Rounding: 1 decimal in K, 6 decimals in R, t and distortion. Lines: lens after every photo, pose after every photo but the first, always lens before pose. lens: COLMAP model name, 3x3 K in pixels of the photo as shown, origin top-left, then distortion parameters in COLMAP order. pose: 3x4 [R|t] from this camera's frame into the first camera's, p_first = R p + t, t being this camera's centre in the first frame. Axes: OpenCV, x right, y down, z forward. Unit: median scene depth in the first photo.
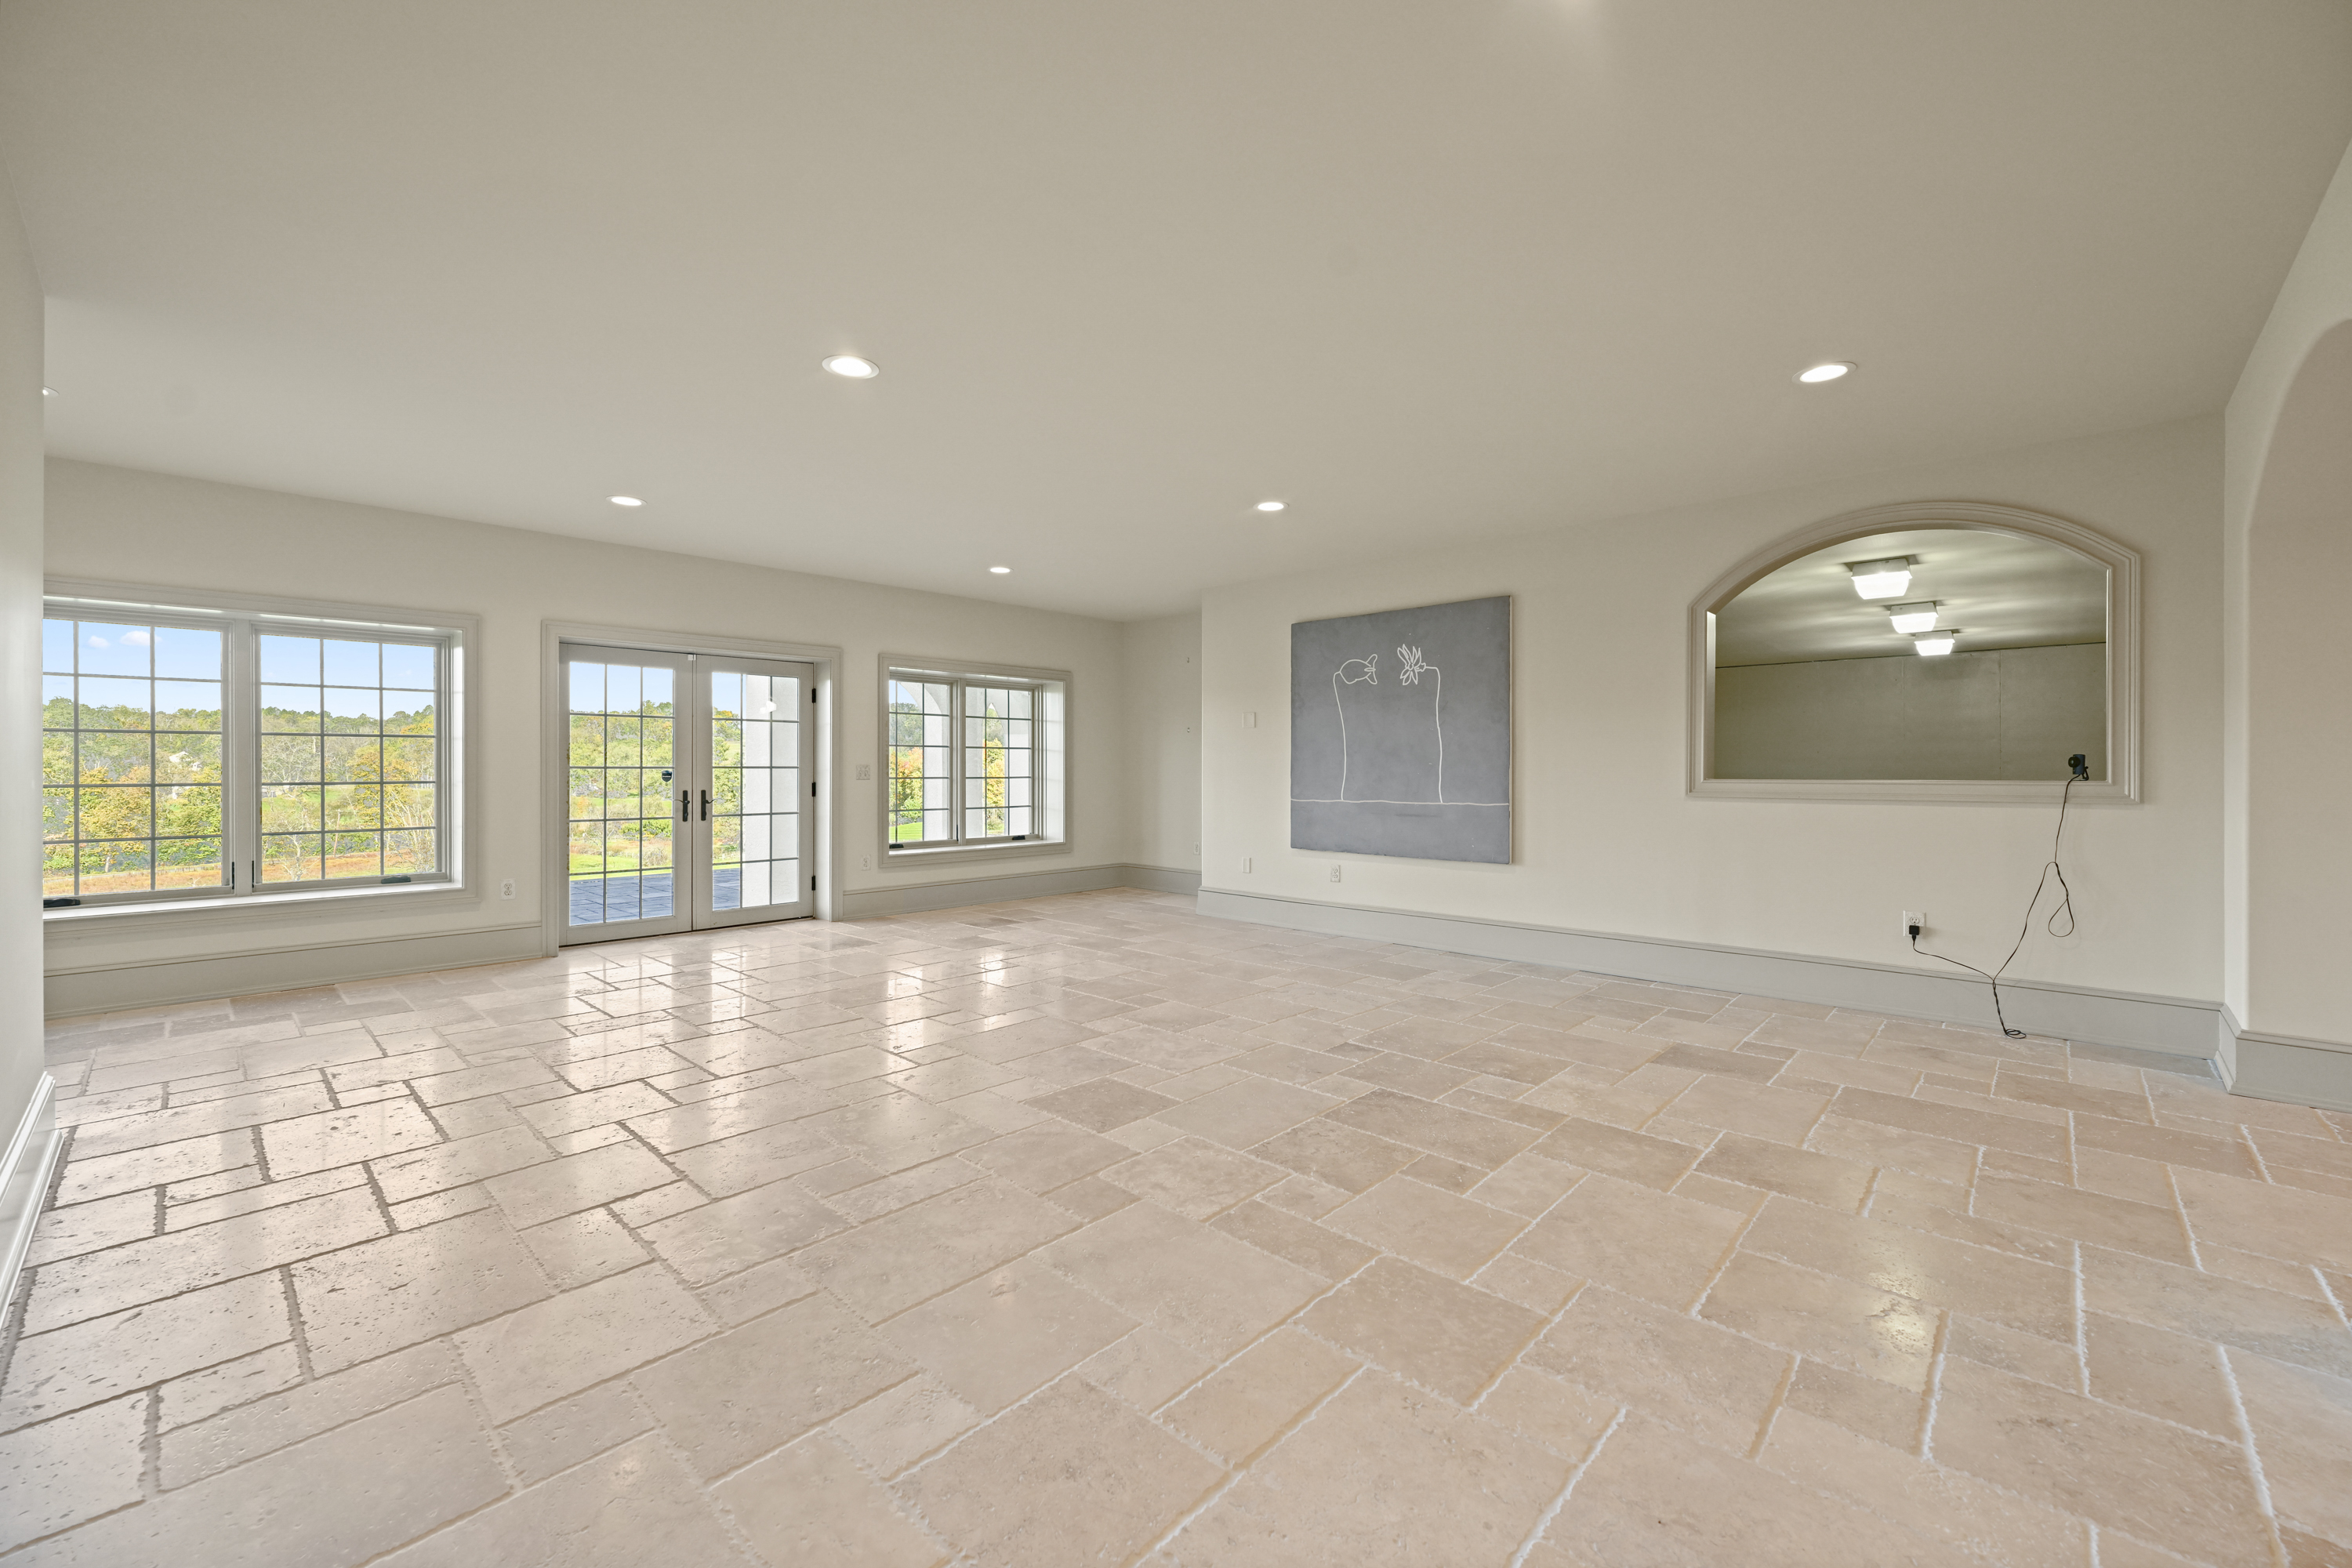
lens RADIAL K [[936.1, 0, 1183.9], [0, 936.1, 771.4], [0, 0, 1]] dist [0.001733, -0.000432]
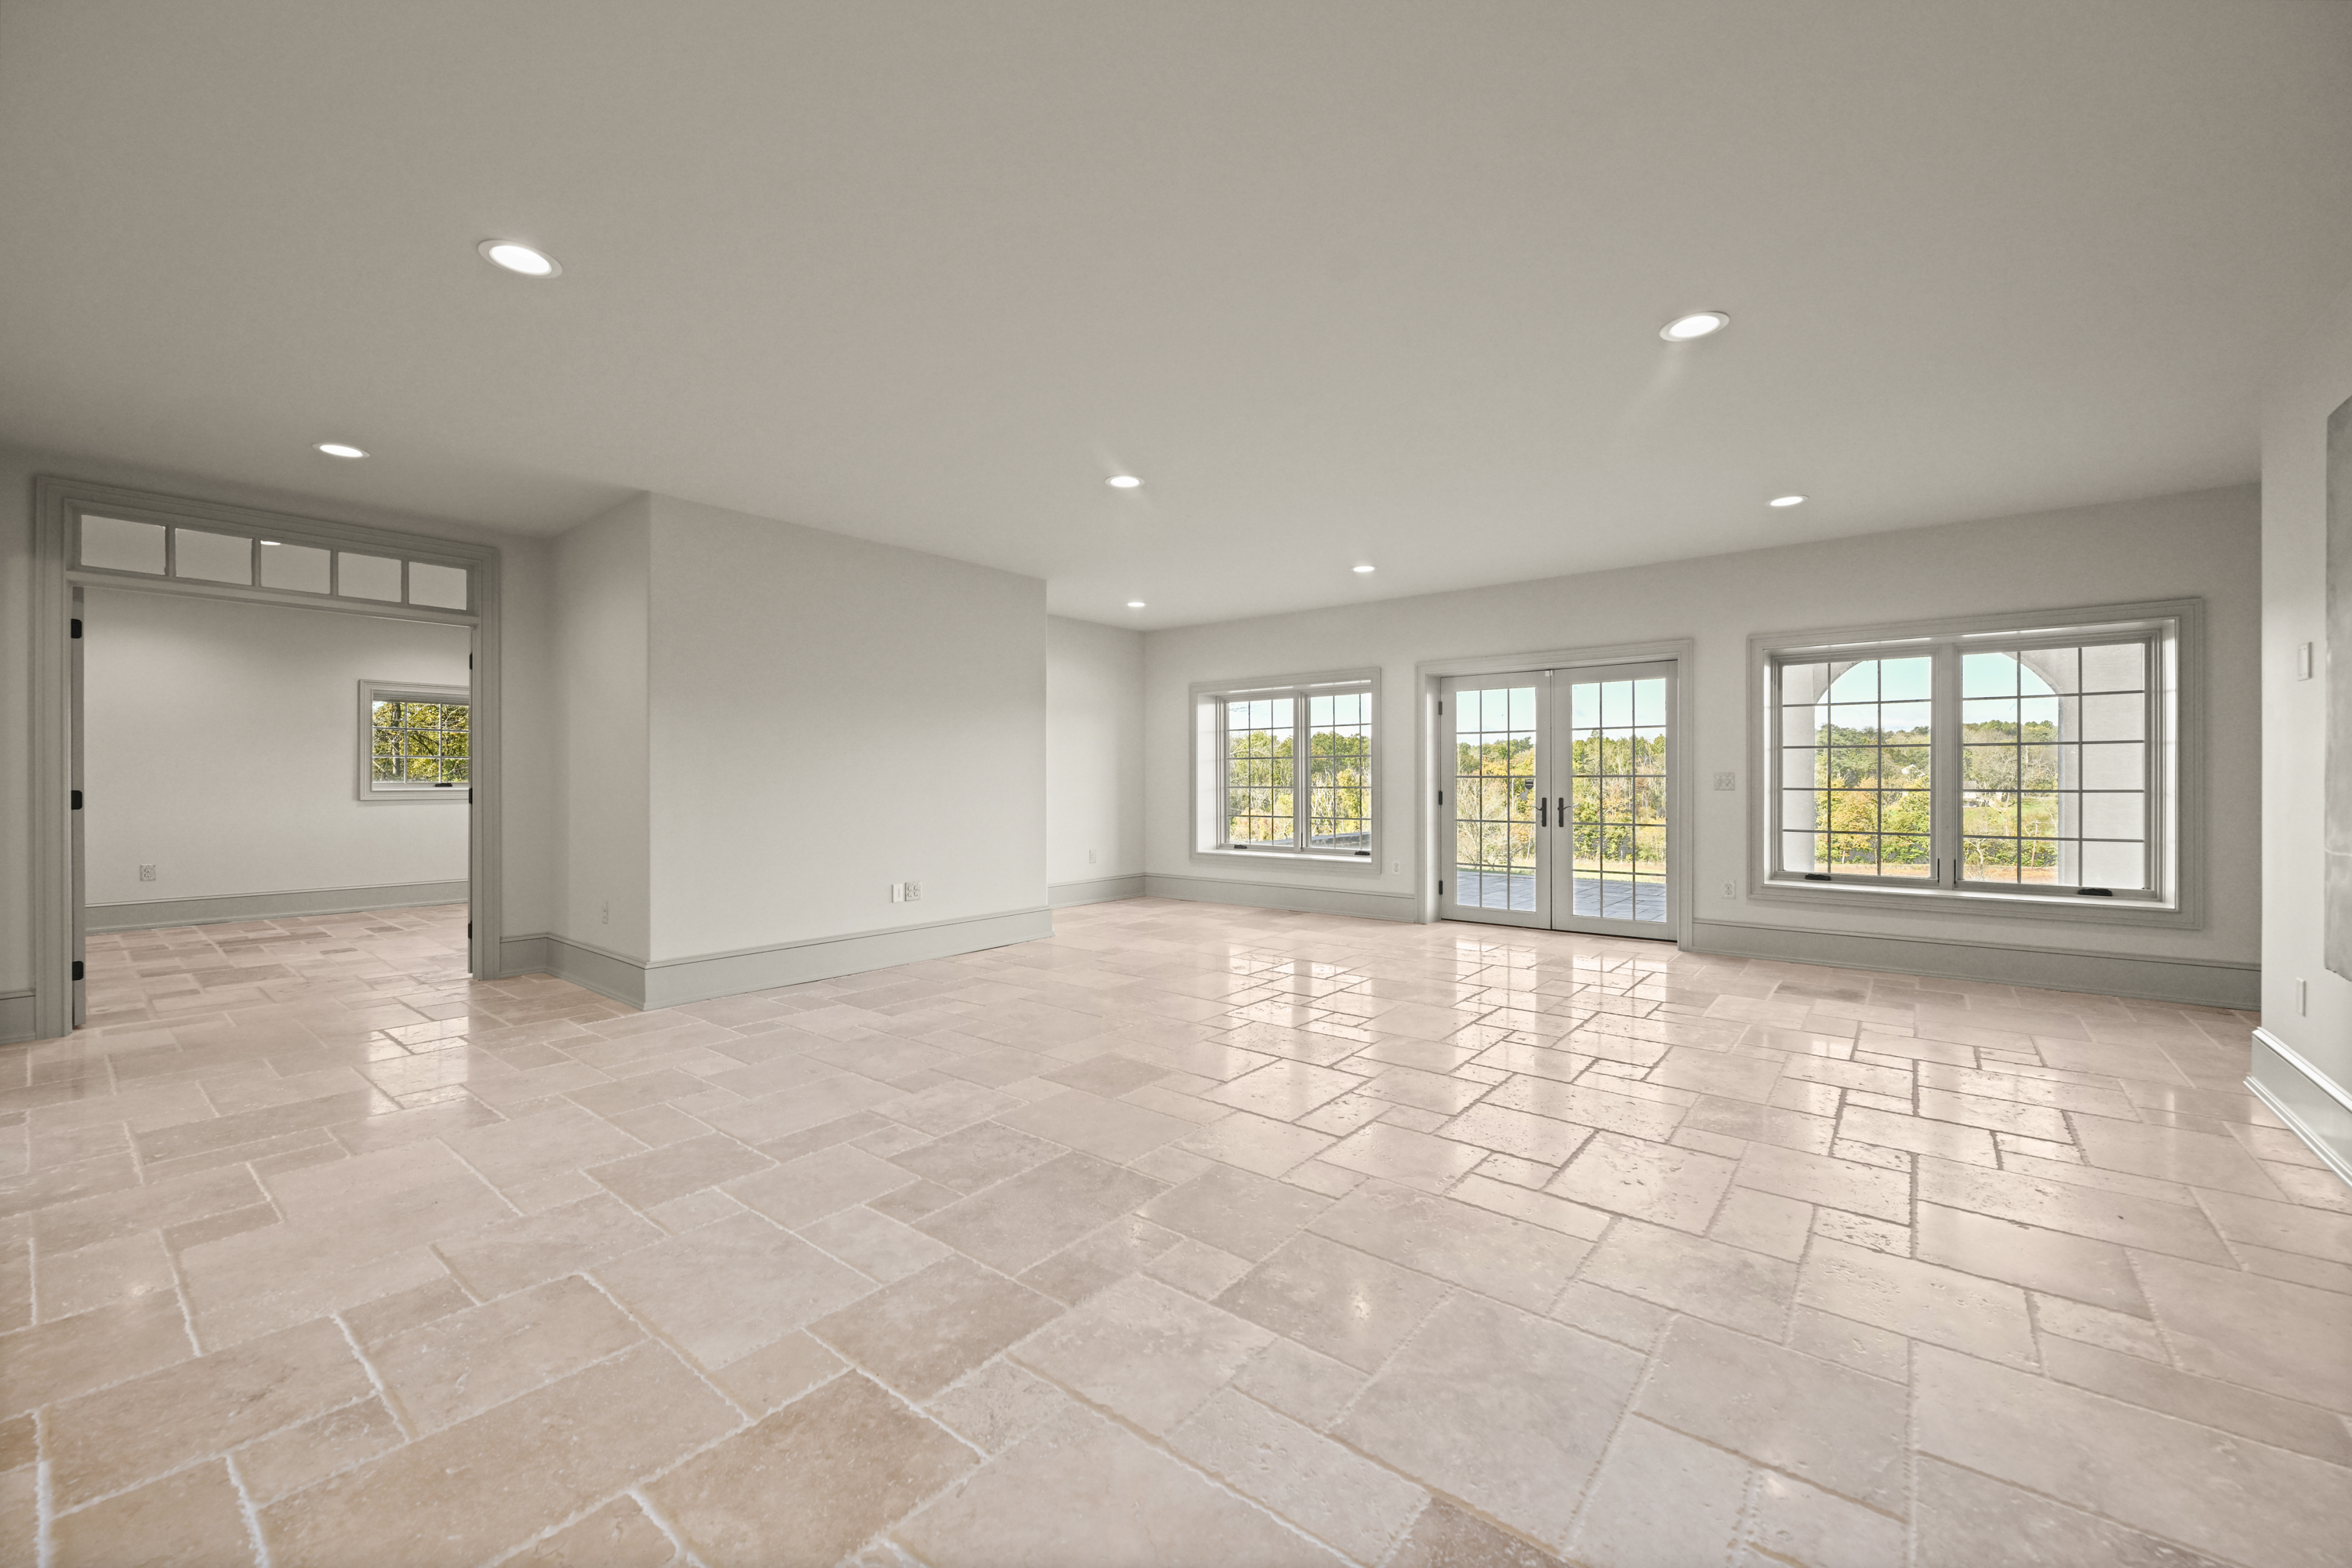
lens RADIAL K [[936.1, 0, 1182.4], [0, 936.1, 786.1], [0, 0, 1]] dist [0.001733, -0.000432]
pose [[0.068653, 0.005412, -0.997626, 0.593023], [0.000771, 0.999985, 0.005478, -0.000606], [0.997640, -0.001146, 0.068648, 0.571673]]
